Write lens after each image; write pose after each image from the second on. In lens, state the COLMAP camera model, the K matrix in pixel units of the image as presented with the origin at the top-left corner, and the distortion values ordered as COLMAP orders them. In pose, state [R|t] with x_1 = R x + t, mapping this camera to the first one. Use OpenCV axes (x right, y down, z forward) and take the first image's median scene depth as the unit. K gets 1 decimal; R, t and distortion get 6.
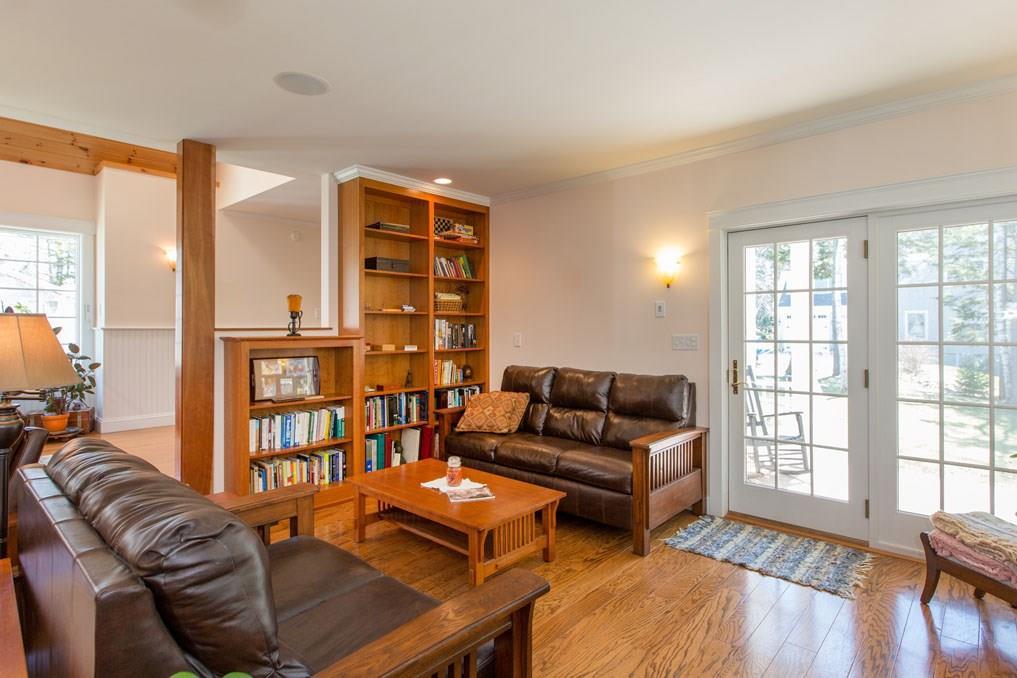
lens RADIAL K [[532.8, 0, 511.2], [0, 532.8, 333.0], [0, 0, 1]] dist [0.000052, -0.000027]
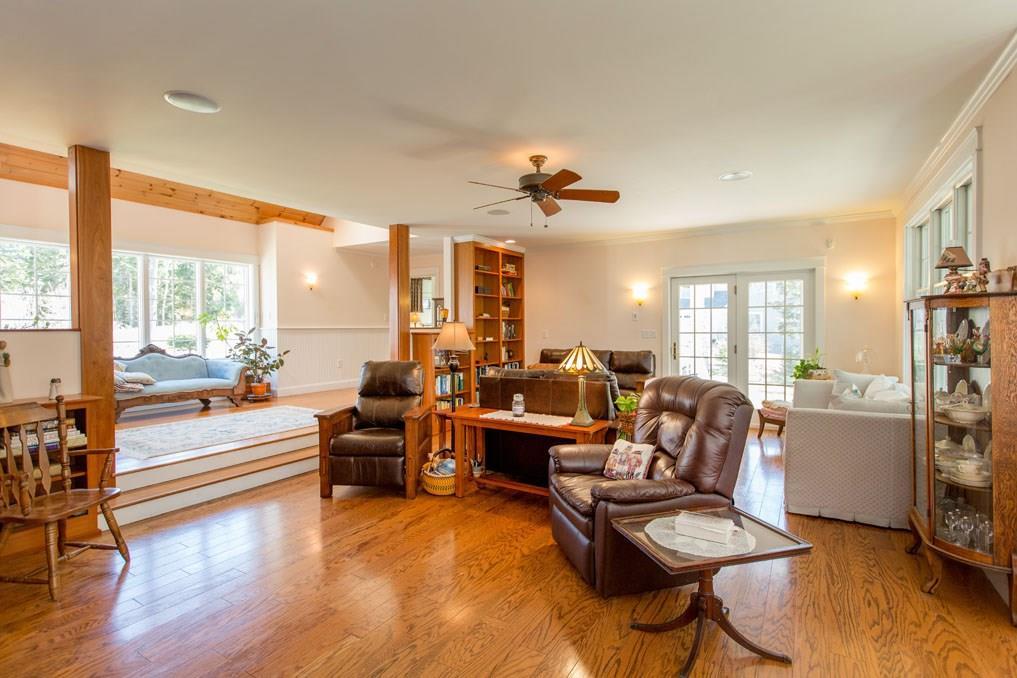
lens RADIAL K [[485.0, 0, 508.5], [0, 485.0, 339.0], [0, 0, 1]] dist [-0.000595, -0.000087]
pose [[0.983618, -0.009549, 0.180010, -0.402914], [0.006818, 0.999852, 0.015784, 0.004130], [-0.180134, -0.014299, 0.983538, -0.522432]]
